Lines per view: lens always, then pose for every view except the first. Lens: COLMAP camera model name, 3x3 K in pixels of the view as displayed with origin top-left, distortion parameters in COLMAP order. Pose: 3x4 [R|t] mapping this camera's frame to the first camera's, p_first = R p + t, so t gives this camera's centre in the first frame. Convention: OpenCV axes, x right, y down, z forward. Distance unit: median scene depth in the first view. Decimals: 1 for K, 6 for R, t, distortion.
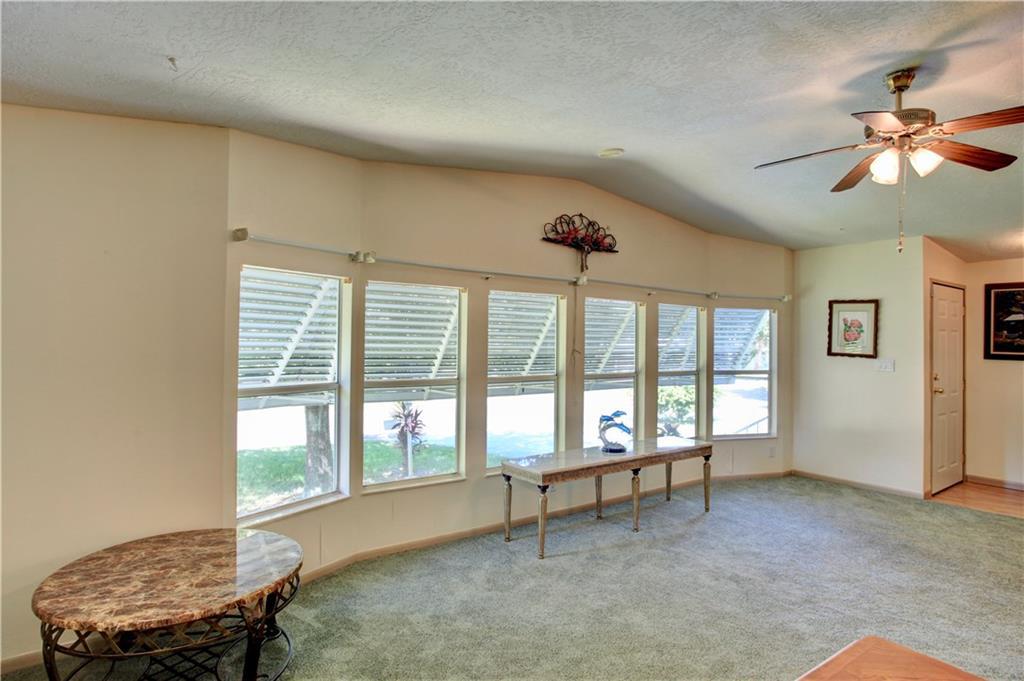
lens RADIAL K [[565.9, 0, 528.4], [0, 565.9, 337.8], [0, 0, 1]] dist [-0.002017, 0.001663]
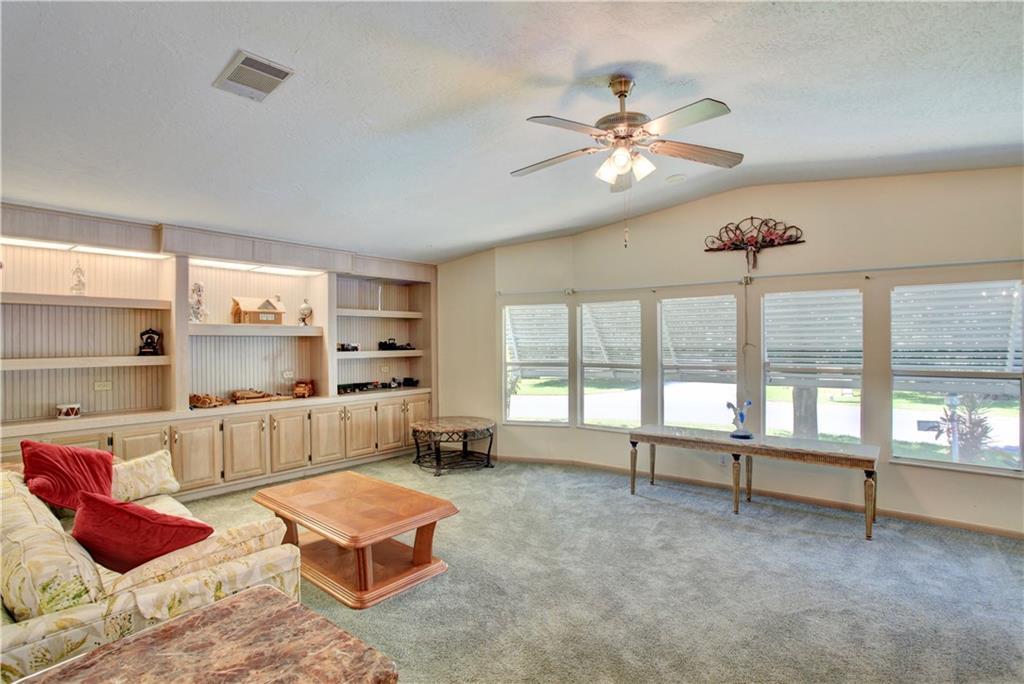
lens RADIAL K [[509.6, 0, 529.7], [0, 509.6, 341.0], [0, 0, 1]] dist [-0.046869, 0.013833]
pose [[0.254191, -0.006106, -0.967135, 0.955031], [0.018315, 0.999831, -0.001498, 0.010423], [0.966981, -0.017333, 0.254260, 0.366136]]
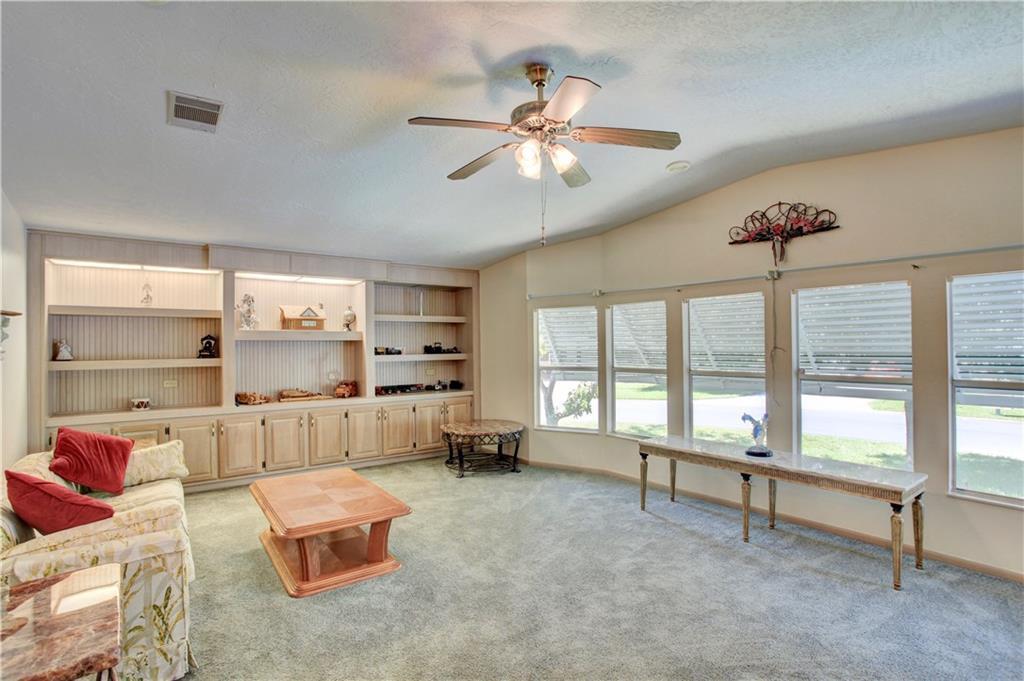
lens RADIAL K [[509.6, 0, 525.4], [0, 509.6, 340.8], [0, 0, 1]] dist [-0.046869, 0.013833]
pose [[0.008664, -0.012627, -0.999883, 0.964300], [0.019433, 0.999734, -0.012457, 0.012853], [0.999774, -0.019323, 0.008907, 0.599377]]
